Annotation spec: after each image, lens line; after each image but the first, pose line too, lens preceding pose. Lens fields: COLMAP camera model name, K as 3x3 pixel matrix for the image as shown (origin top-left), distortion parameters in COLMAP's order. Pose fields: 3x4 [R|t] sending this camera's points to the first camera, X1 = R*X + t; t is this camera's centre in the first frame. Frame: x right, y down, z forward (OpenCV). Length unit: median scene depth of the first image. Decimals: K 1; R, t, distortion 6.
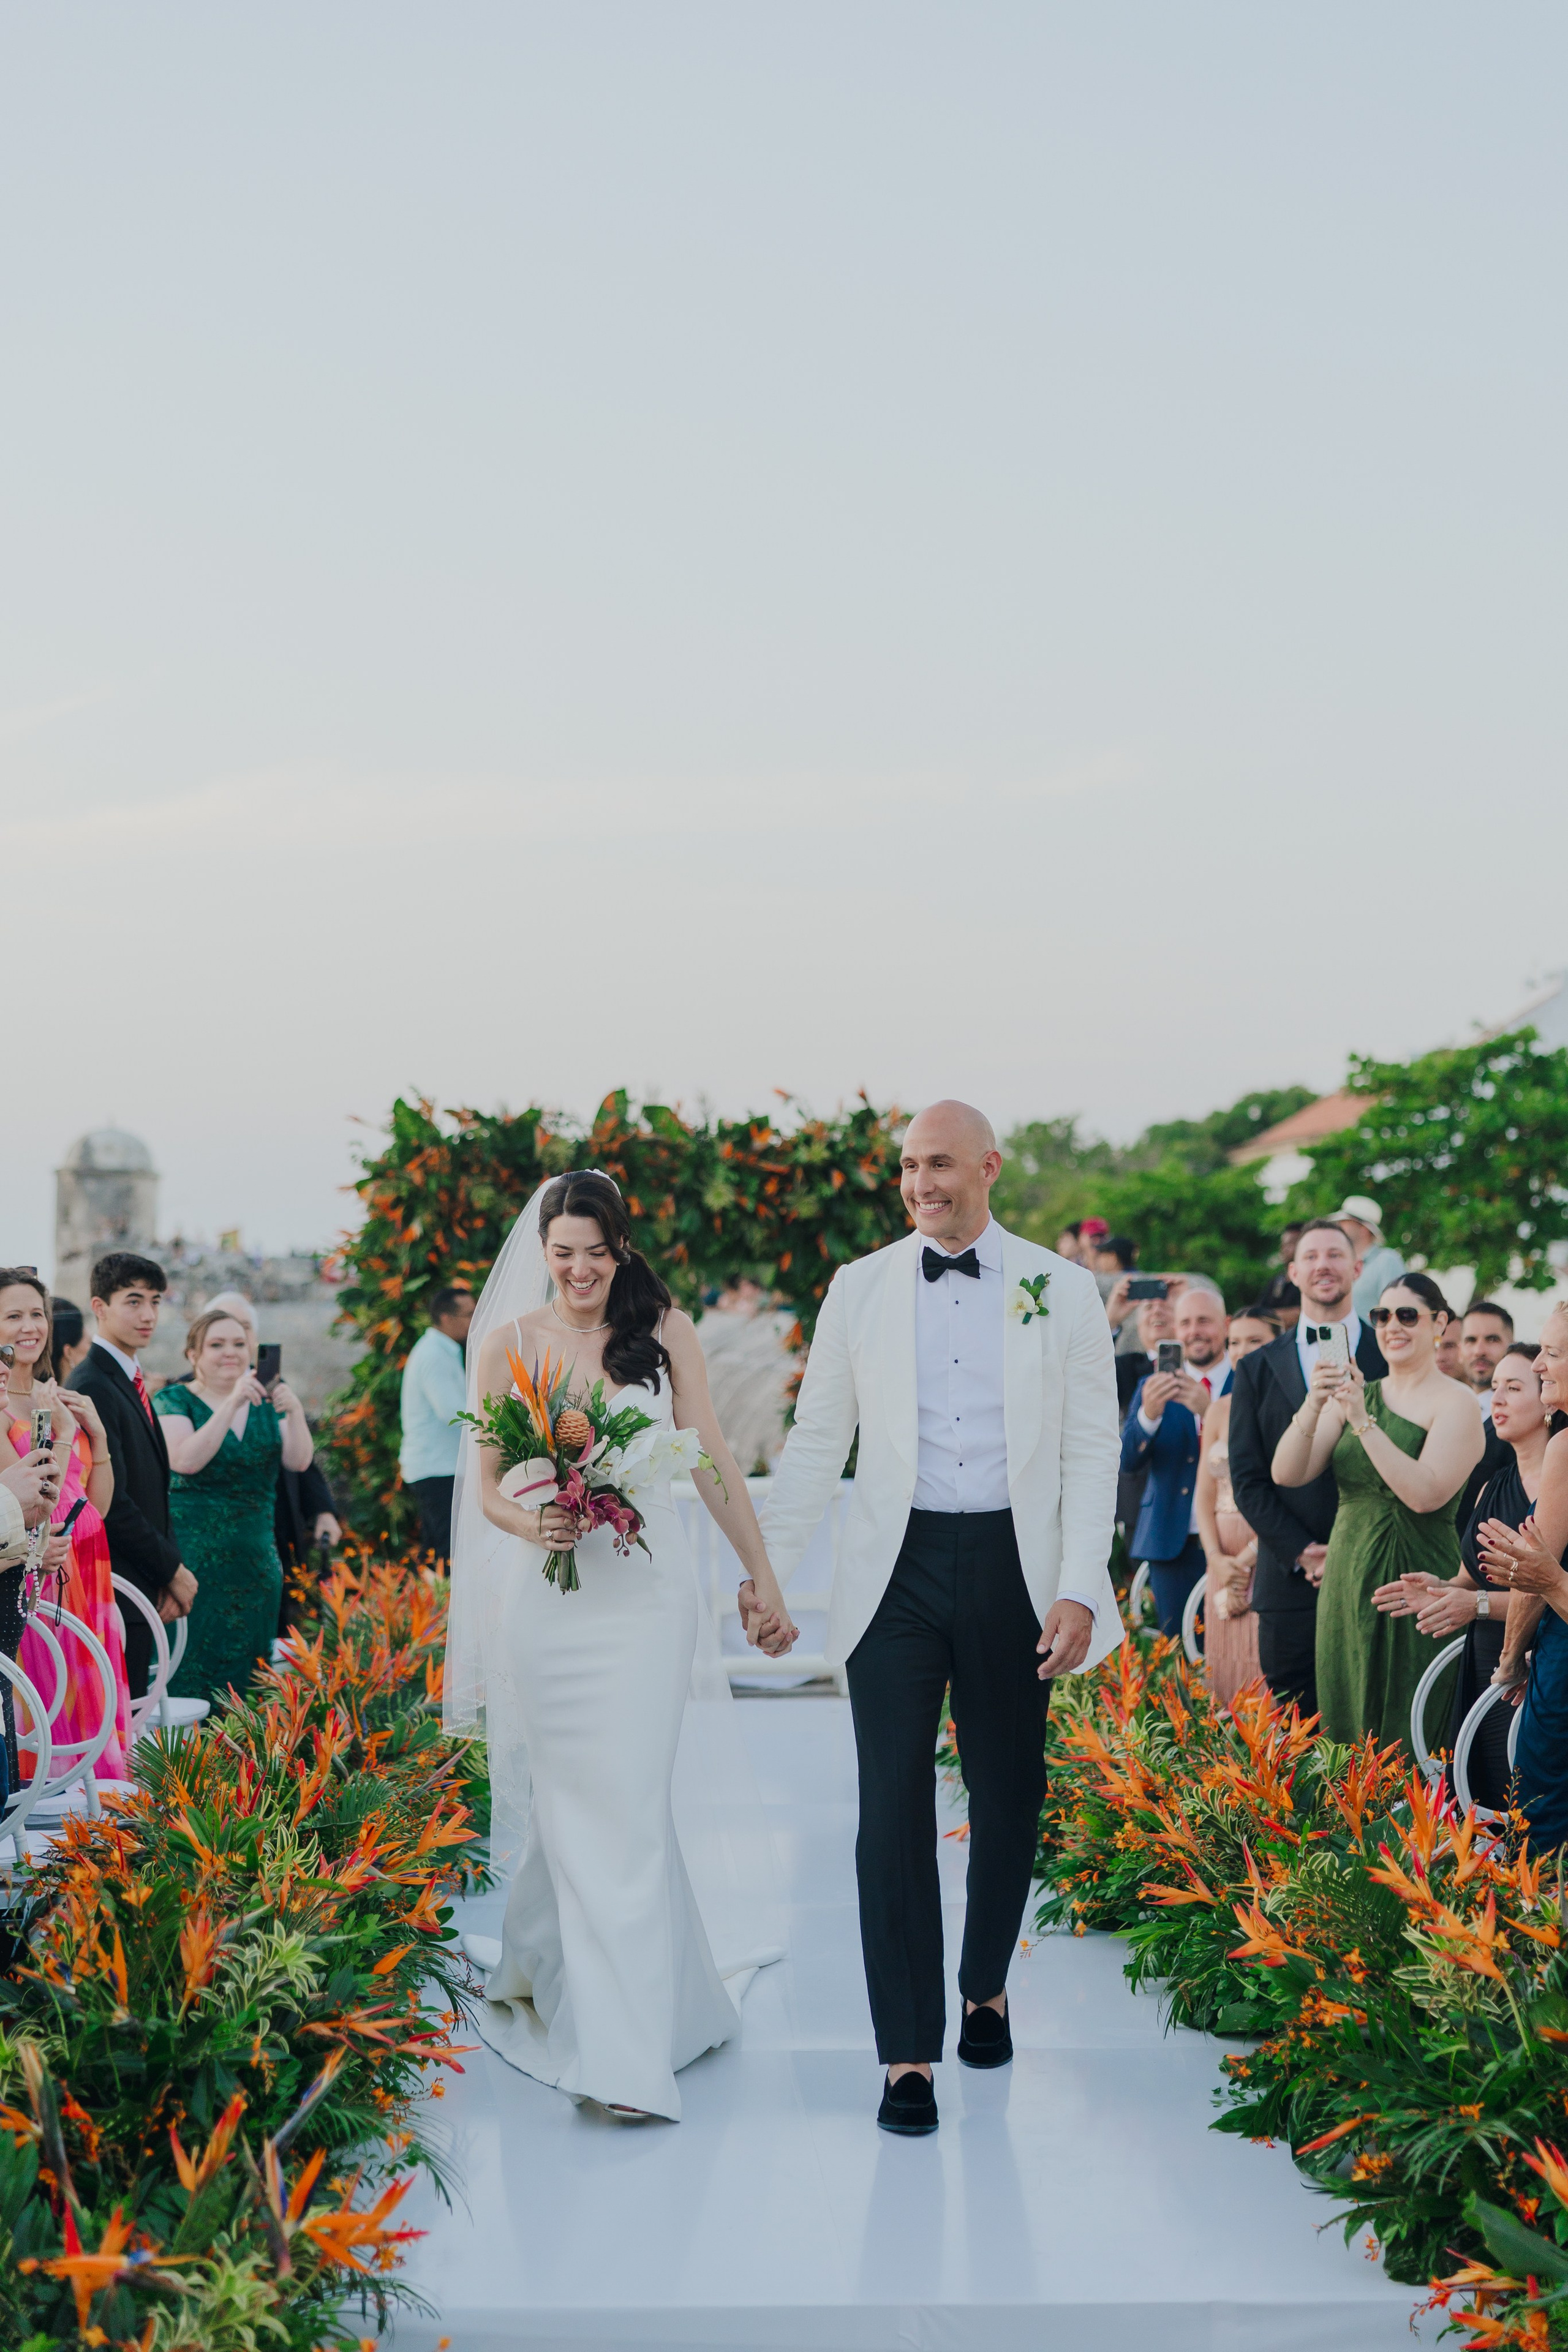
lens RADIAL K [[3680.1, 0, 773.0], [0, 3680.1, 1169.5], [0, 0, 1]] dist [0.034566, 0.000000]
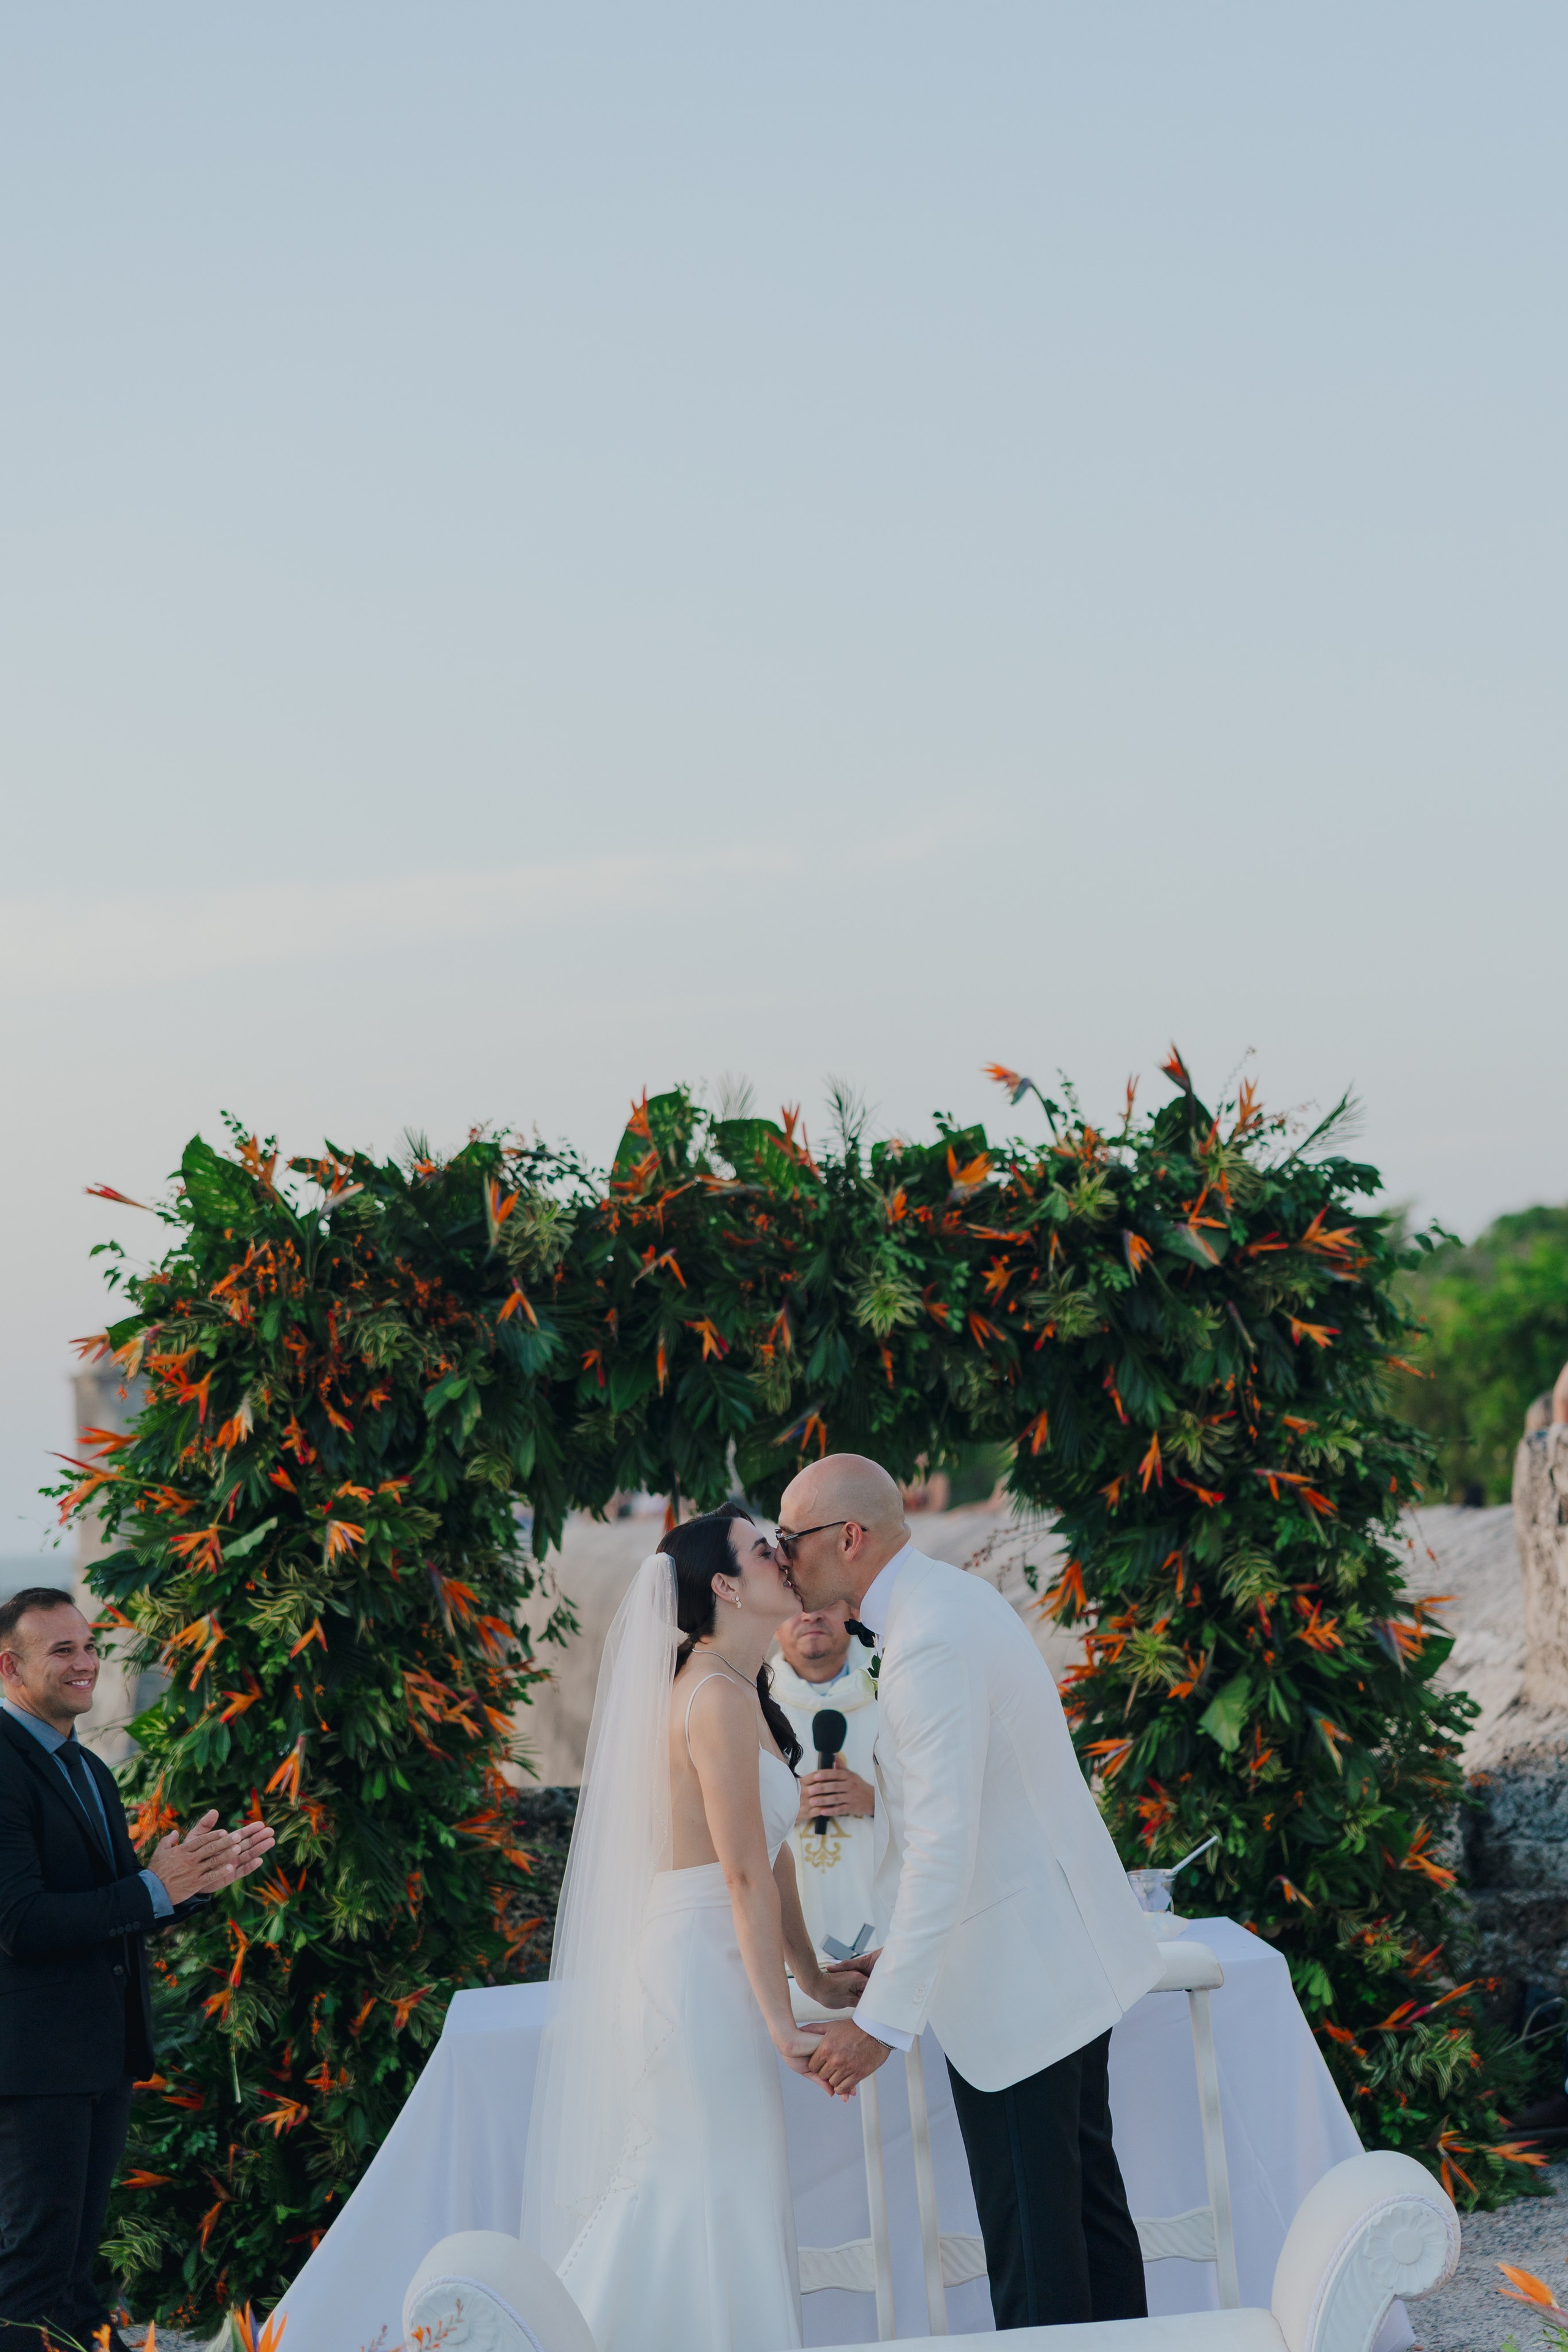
lens RADIAL K [[4536.9, 0, 807.1], [0, 4536.9, 1168.9], [0, 0, 1]] dist [-0.000952, 0.000000]
pose [[0.996510, -0.072090, -0.042092, 0.000803], [0.070630, 0.996882, -0.035191, 0.009700], [0.044498, 0.032095, 0.998494, 0.421612]]
